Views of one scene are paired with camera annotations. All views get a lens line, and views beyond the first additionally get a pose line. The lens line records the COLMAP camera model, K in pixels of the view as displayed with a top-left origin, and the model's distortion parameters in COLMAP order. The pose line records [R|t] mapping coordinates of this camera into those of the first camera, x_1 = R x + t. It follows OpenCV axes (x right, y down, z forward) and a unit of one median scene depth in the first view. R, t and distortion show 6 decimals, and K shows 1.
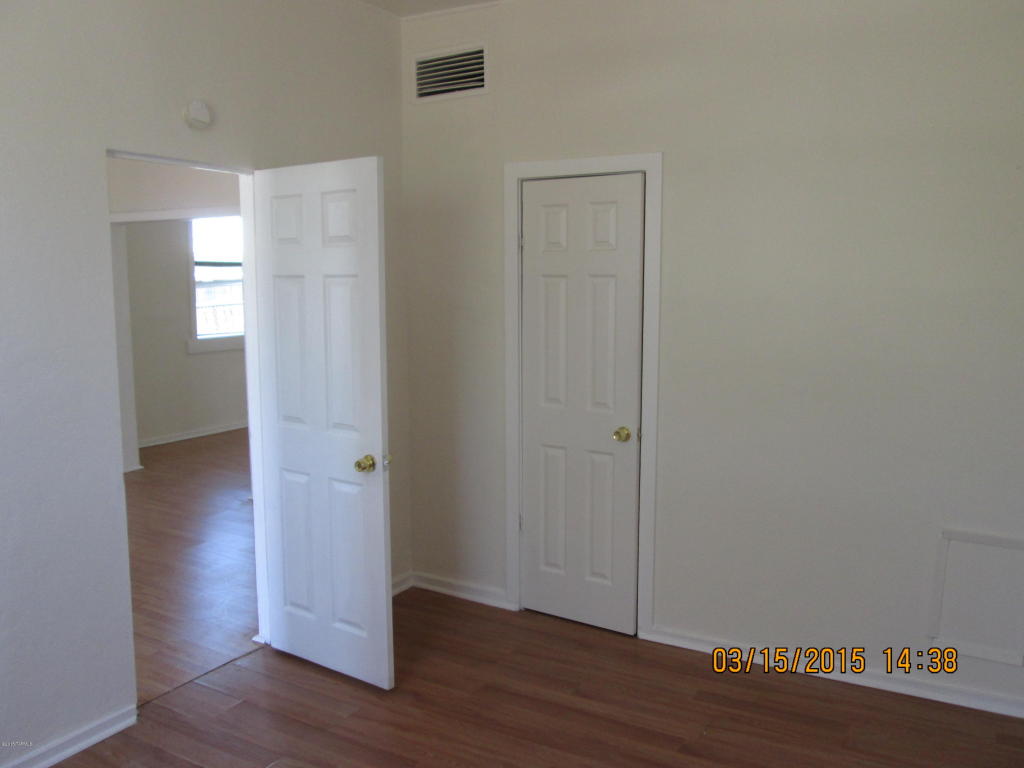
lens RADIAL K [[850.8, 0, 515.0], [0, 850.8, 382.2], [0, 0, 1]] dist [-0.031616, 0.027487]
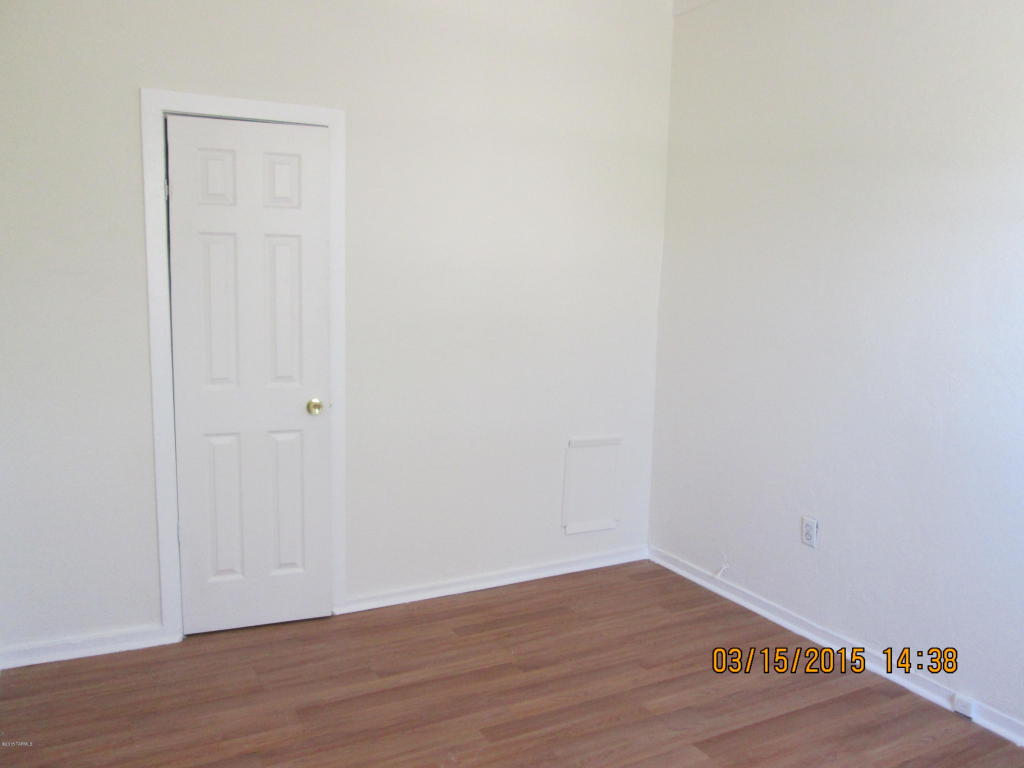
lens RADIAL K [[850.8, 0, 520.8], [0, 850.8, 385.3], [0, 0, 1]] dist [-0.031616, 0.027487]
pose [[0.531075, -0.110150, 0.840135, -0.534134], [0.076713, 0.993693, 0.081790, -0.021424], [-0.843845, 0.021013, 0.536175, 0.303496]]
